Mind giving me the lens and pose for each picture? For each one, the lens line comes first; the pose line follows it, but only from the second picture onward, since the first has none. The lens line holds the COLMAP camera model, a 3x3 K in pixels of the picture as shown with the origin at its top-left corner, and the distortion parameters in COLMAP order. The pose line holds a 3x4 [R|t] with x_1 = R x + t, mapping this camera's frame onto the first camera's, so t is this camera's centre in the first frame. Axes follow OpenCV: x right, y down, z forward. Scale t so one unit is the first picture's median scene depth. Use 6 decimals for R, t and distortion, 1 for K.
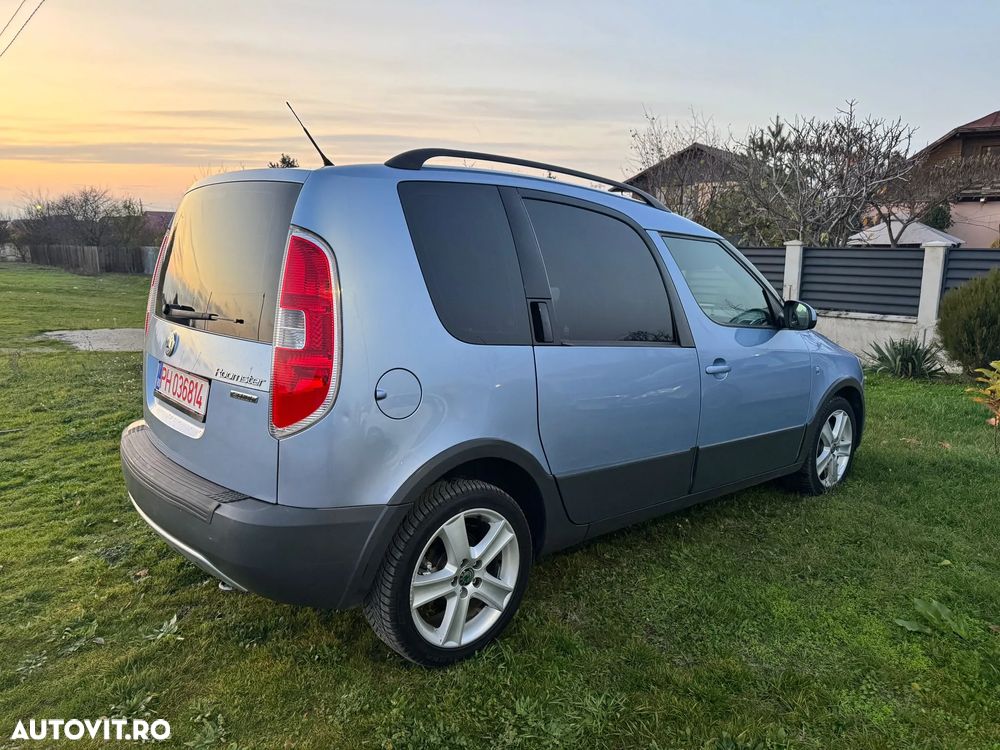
lens RADIAL K [[834.9, 0, 500.0], [0, 834.9, 366.3], [0, 0, 1]] dist [-0.001249, -0.001371]
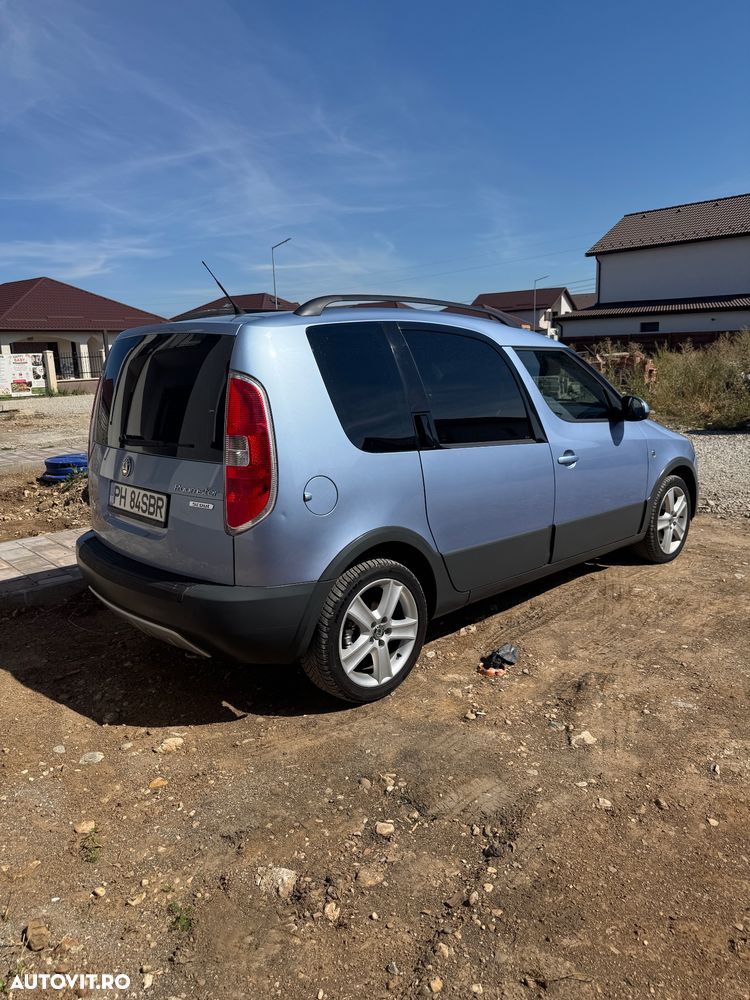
lens RADIAL K [[732.7, 0, 375.5], [0, 732.7, 502.1], [0, 0, 1]] dist [0.000844, -0.000425]
pose [[0.997993, -0.063043, -0.005887, -0.023096], [0.063253, 0.996840, 0.048052, -0.004789], [0.002839, -0.048328, 0.998827, -0.101628]]
